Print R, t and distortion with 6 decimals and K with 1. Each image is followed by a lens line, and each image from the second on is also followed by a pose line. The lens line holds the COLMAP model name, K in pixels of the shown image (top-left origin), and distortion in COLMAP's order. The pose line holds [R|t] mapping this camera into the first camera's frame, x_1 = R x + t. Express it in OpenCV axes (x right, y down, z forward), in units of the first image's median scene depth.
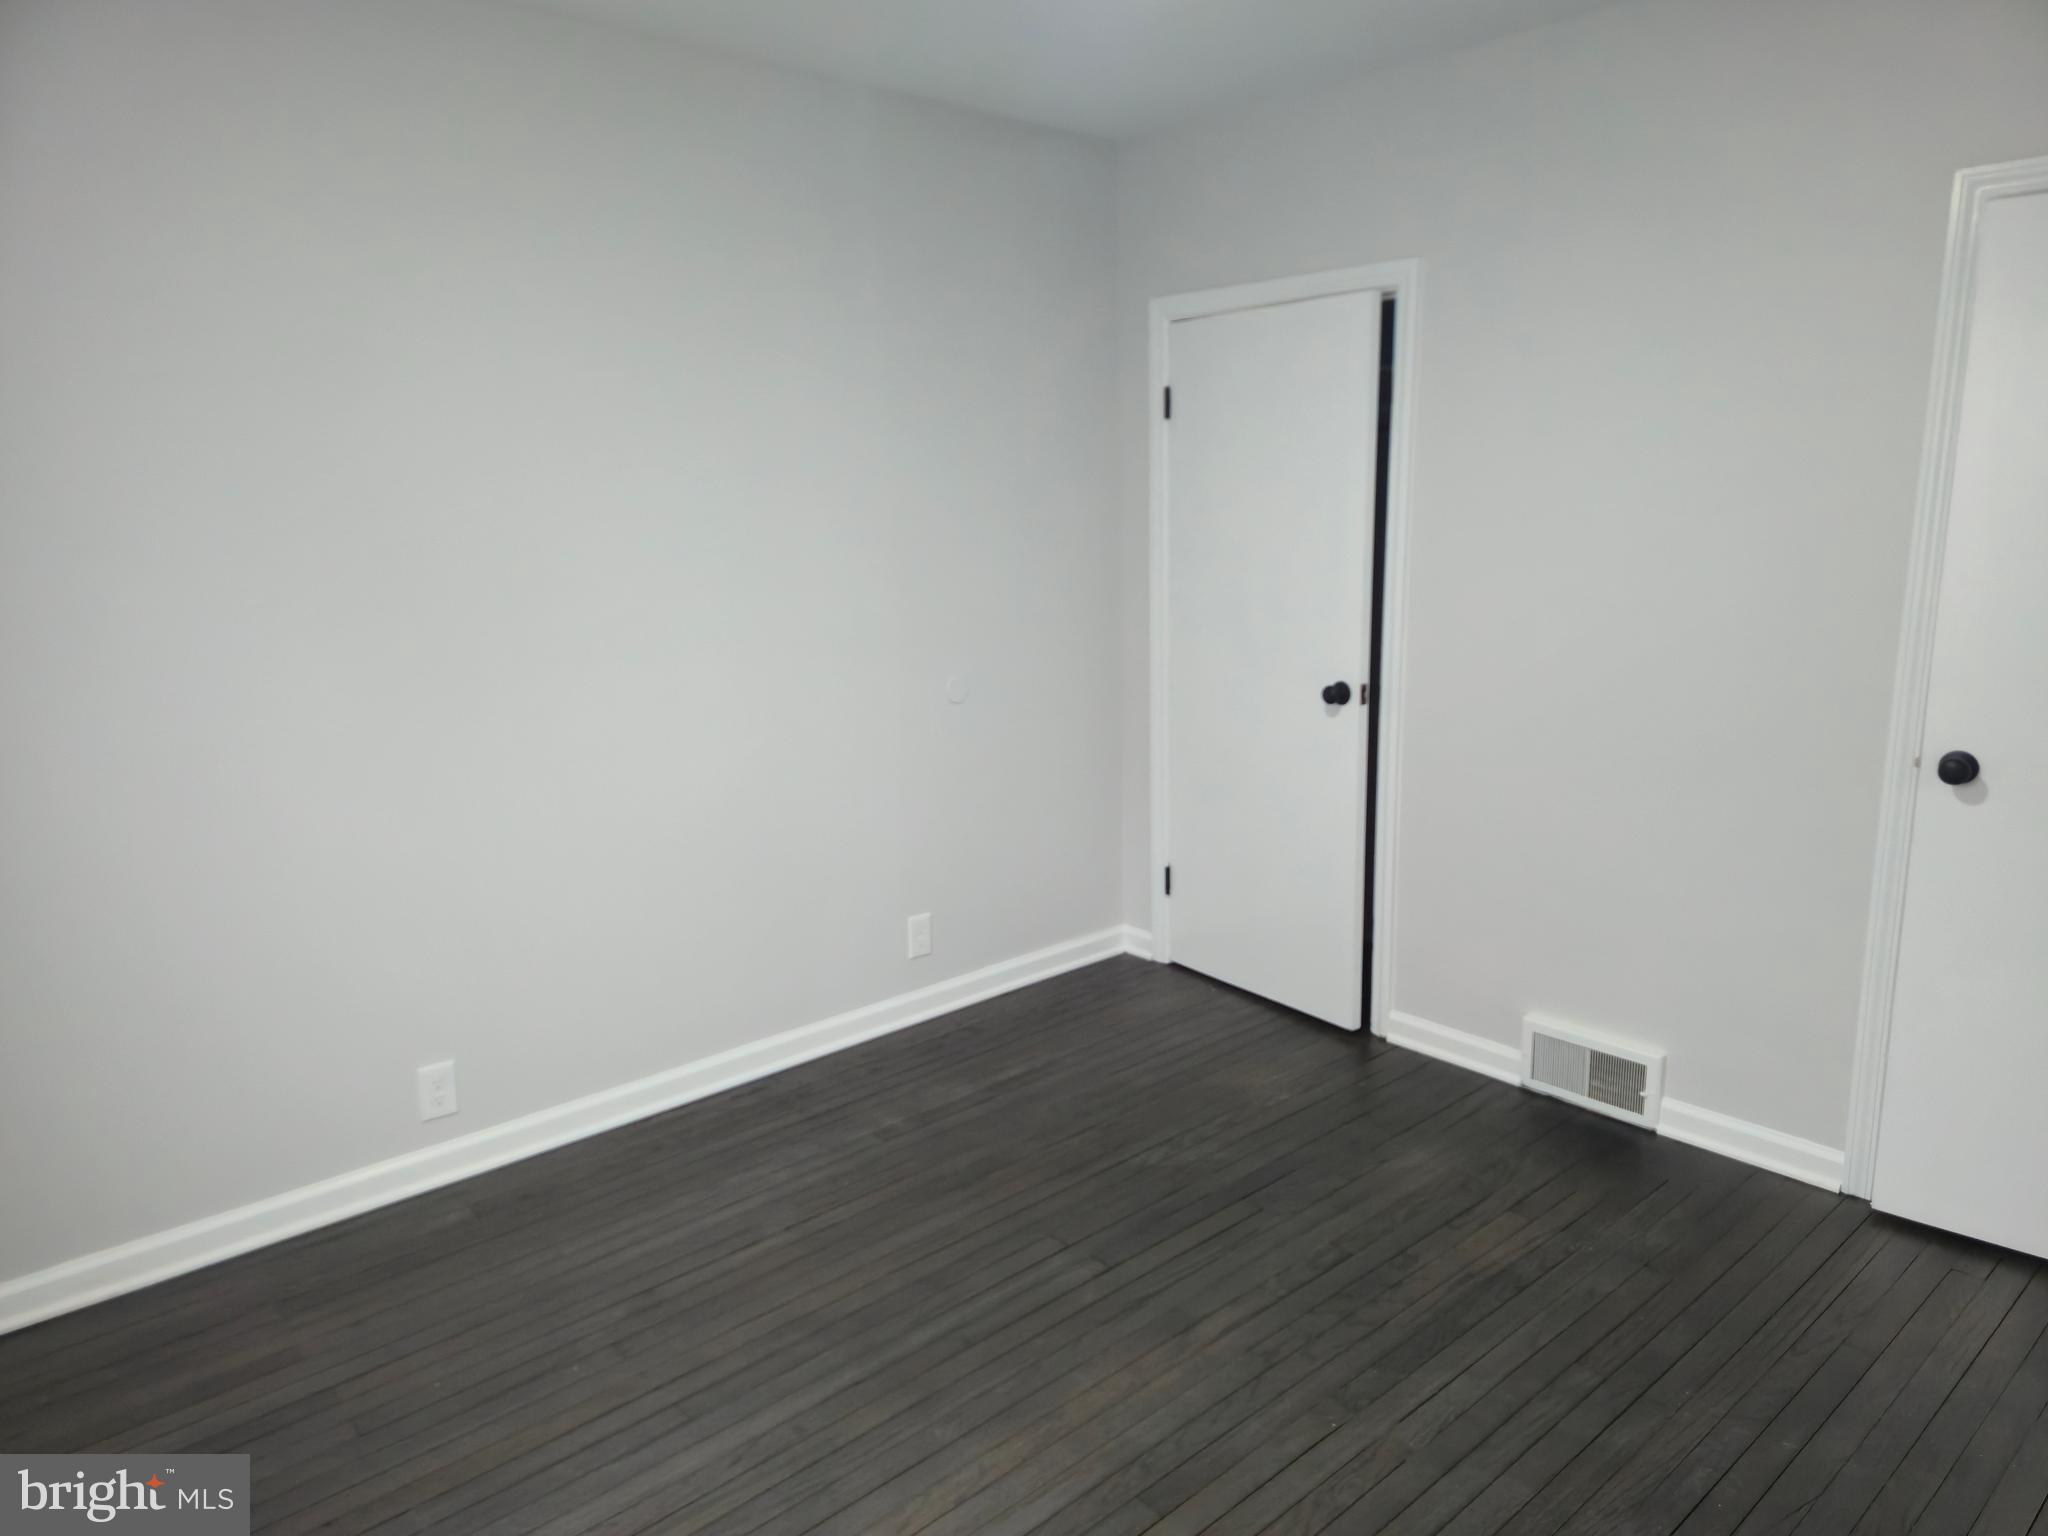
lens RADIAL K [[1374.2, 0, 1008.4], [0, 1374.2, 763.6], [0, 0, 1]] dist [0.048668, -0.022185]
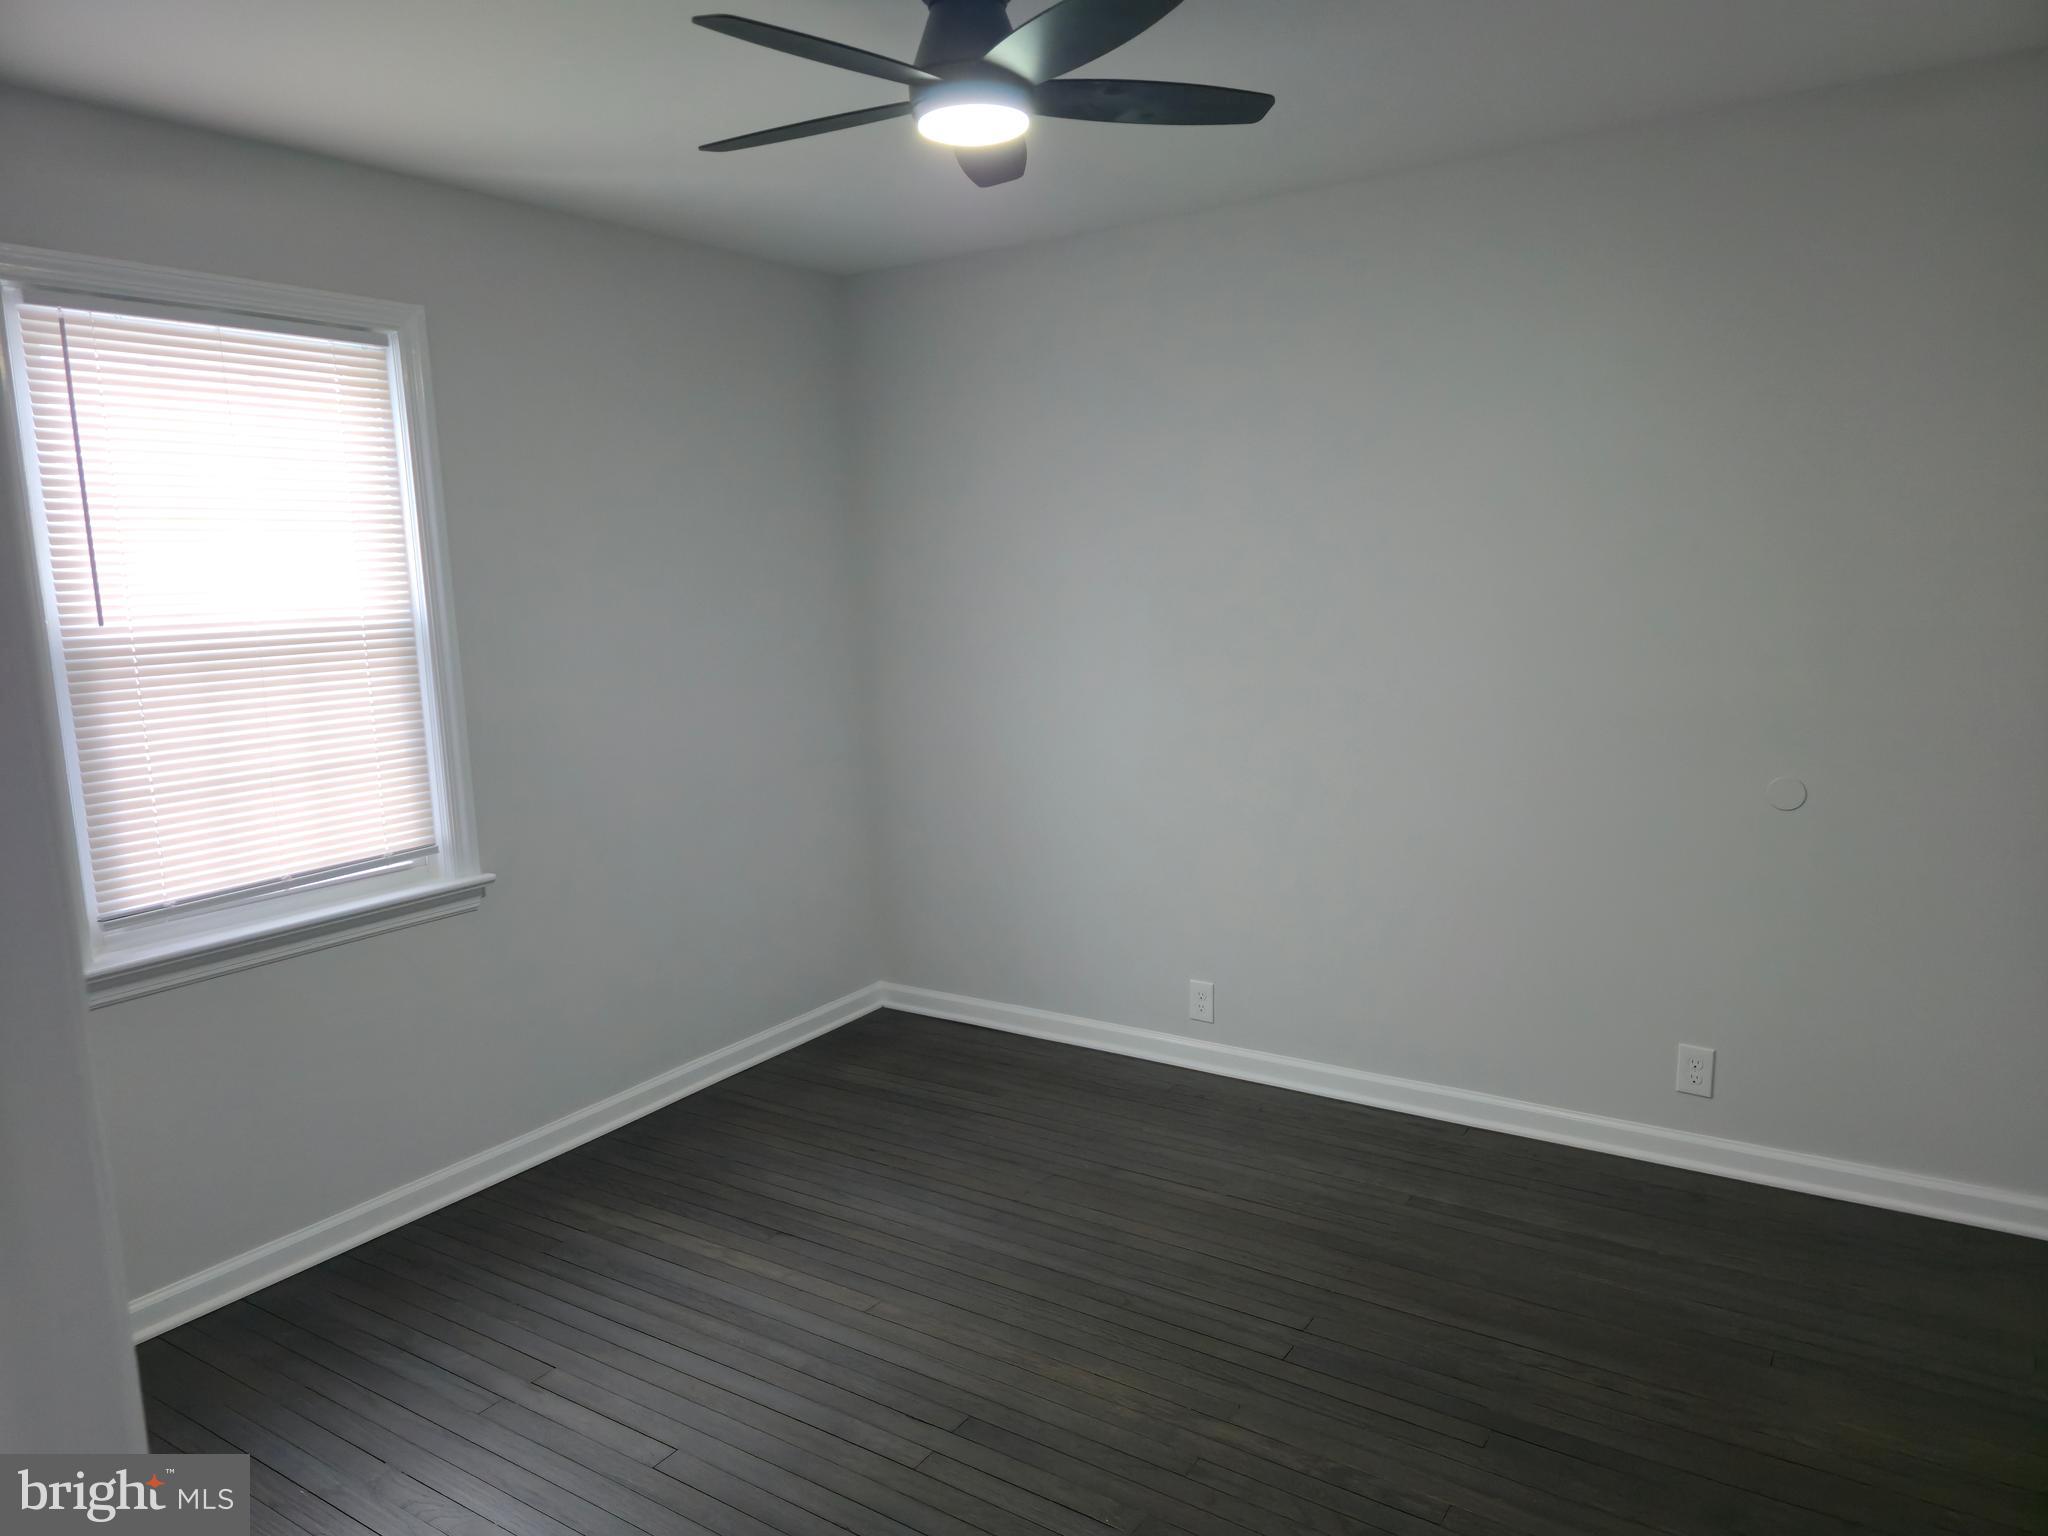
lens RADIAL K [[1374.2, 0, 1030.8], [0, 1374.2, 753.1], [0, 0, 1]] dist [0.048668, -0.022185]
pose [[0.239240, 0.142319, -0.960474, 0.867509], [-0.155824, 0.982006, 0.106696, -0.130481], [0.958375, 0.124139, 0.257112, 0.488366]]
